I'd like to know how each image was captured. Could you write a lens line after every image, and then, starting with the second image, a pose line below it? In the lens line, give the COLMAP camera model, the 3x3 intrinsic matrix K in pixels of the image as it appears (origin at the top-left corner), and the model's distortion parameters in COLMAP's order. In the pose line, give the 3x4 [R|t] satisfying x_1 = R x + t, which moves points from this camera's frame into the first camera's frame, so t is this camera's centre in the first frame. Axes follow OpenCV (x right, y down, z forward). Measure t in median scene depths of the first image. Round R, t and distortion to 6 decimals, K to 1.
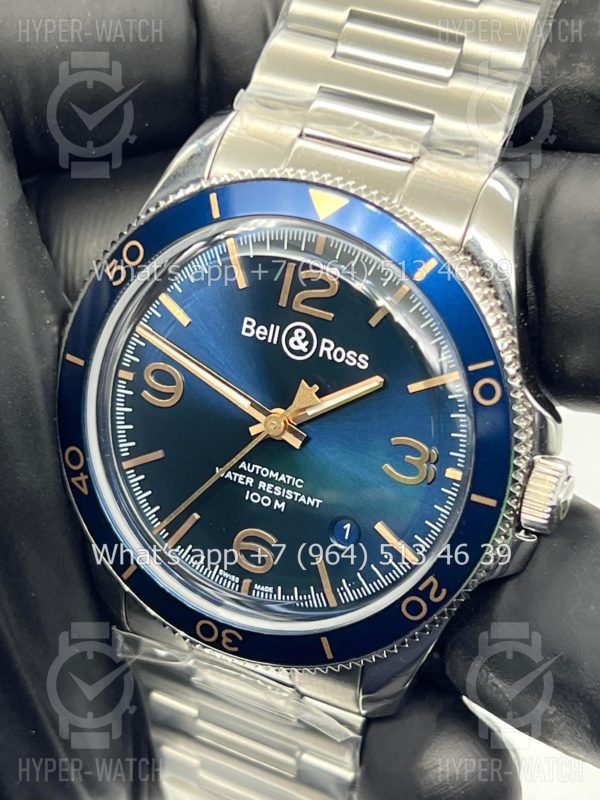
lens RADIAL K [[1931.4, 0, 300.3], [0, 1931.4, 438.5], [0, 0, 1]] dist [-0.029498, -0.356352]
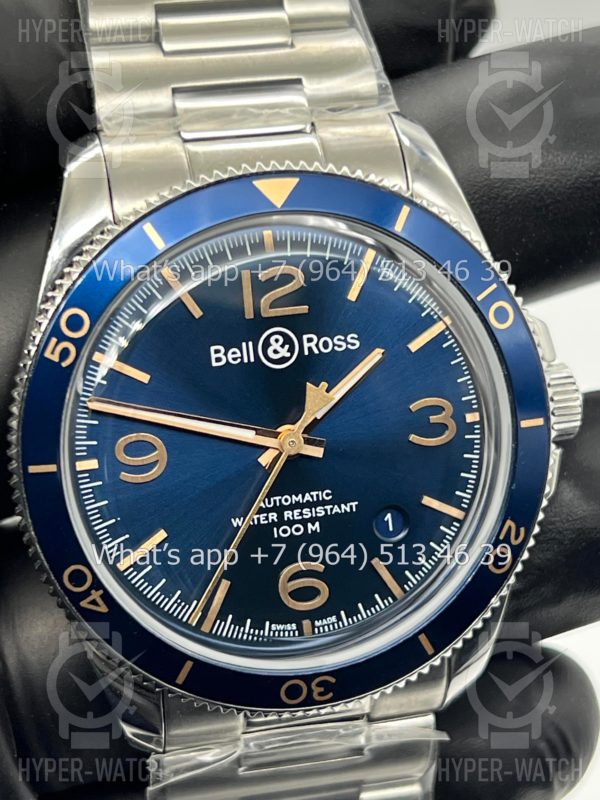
lens RADIAL K [[1900.1, 0, 300.0], [0, 1900.1, 400.0], [0, 0, 1]] dist [-0.034485, -0.048198]
pose [[0.768054, -0.344895, 0.539574, -0.482517], [0.392652, 0.919241, 0.028659, -0.049173], [-0.505883, 0.189853, 0.841450, 0.240286]]
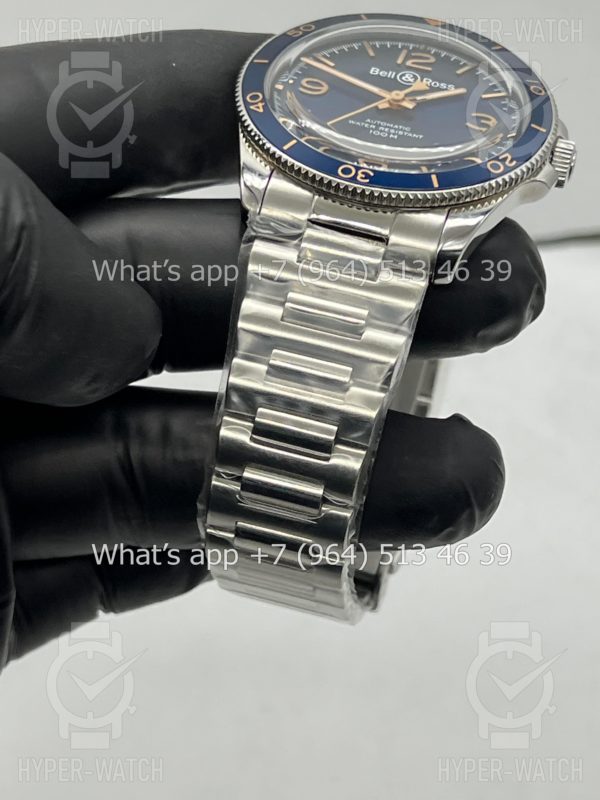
lens RADIAL K [[1874.2, 0, 277.3], [0, 1874.2, 400.4], [0, 0, 1]] dist [0.045750, -7.326029]
pose [[0.902088, 0.349159, 0.253623, -0.398291], [0.002021, 0.584276, -0.811553, 1.363819], [-0.431547, 0.732605, 0.526363, 0.419934]]
